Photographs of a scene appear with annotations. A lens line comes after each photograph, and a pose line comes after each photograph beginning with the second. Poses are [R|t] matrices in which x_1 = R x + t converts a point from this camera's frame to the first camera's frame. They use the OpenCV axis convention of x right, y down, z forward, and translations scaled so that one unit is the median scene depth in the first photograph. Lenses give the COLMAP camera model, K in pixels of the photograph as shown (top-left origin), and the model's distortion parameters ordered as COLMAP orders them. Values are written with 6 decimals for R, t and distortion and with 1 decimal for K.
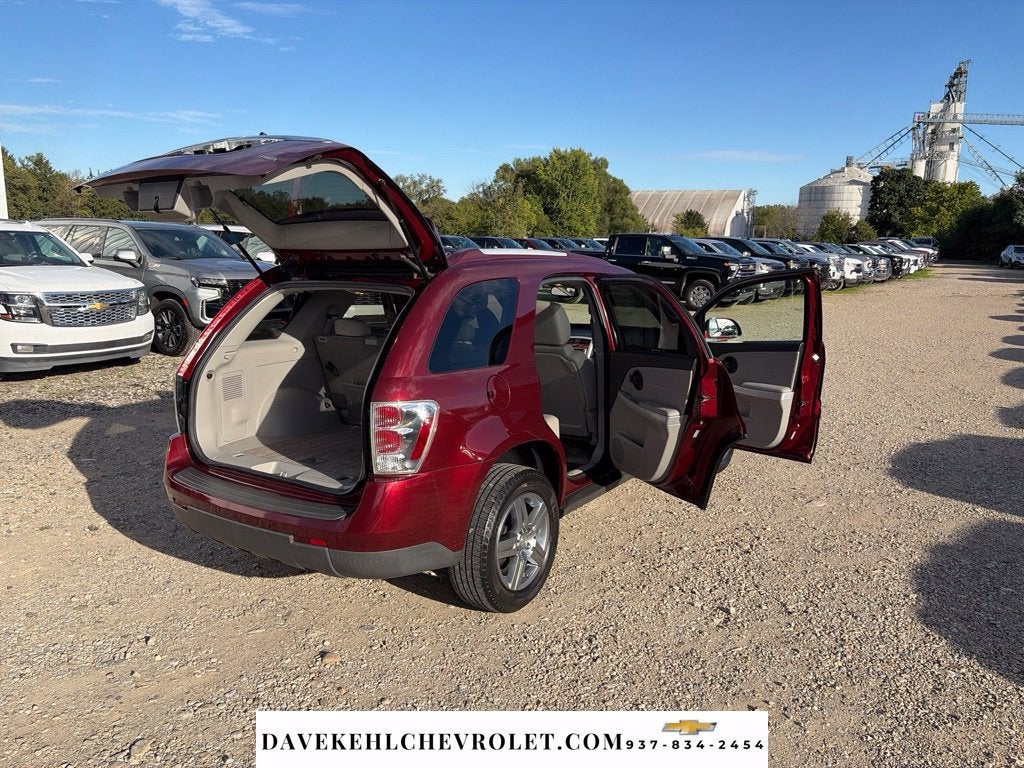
lens RADIAL K [[778.9, 0, 510.2], [0, 778.9, 380.6], [0, 0, 1]] dist [0.026922, -0.038807]
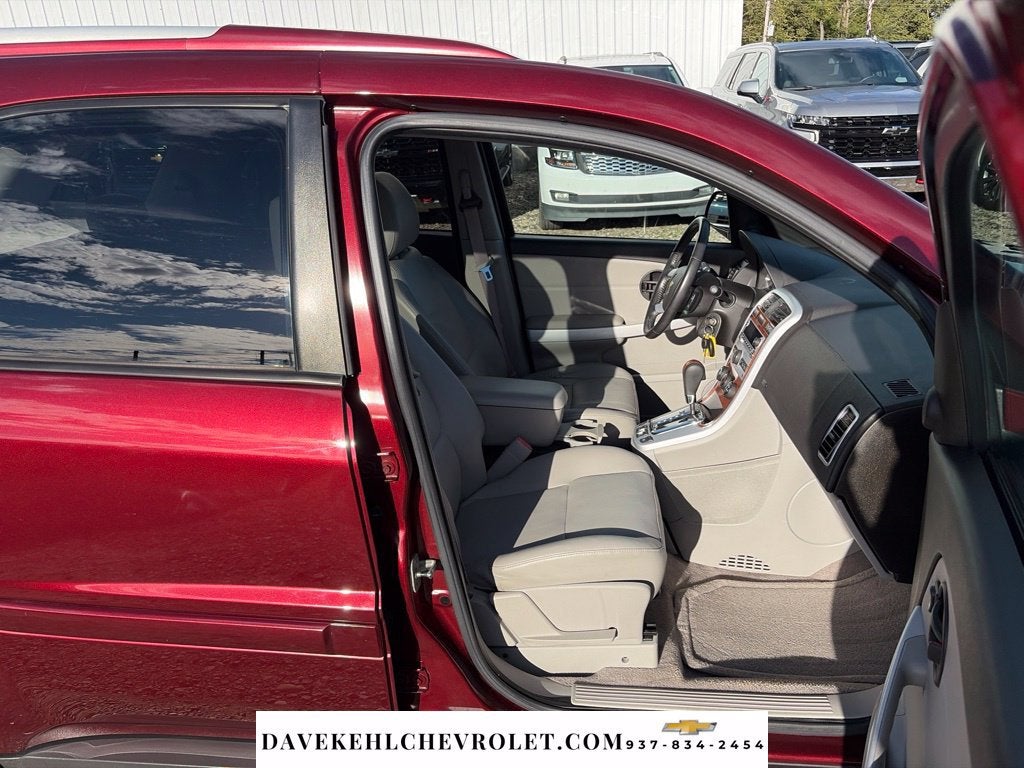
lens RADIAL K [[778.9, 0, 512.0], [0, 778.9, 381.1], [0, 0, 1]] dist [0.026922, -0.038807]
pose [[0.463198, 0.276160, -0.842130, 0.160142], [-0.105166, 0.960626, 0.257174, -0.046924], [0.879993, -0.030559, 0.474002, 0.363401]]
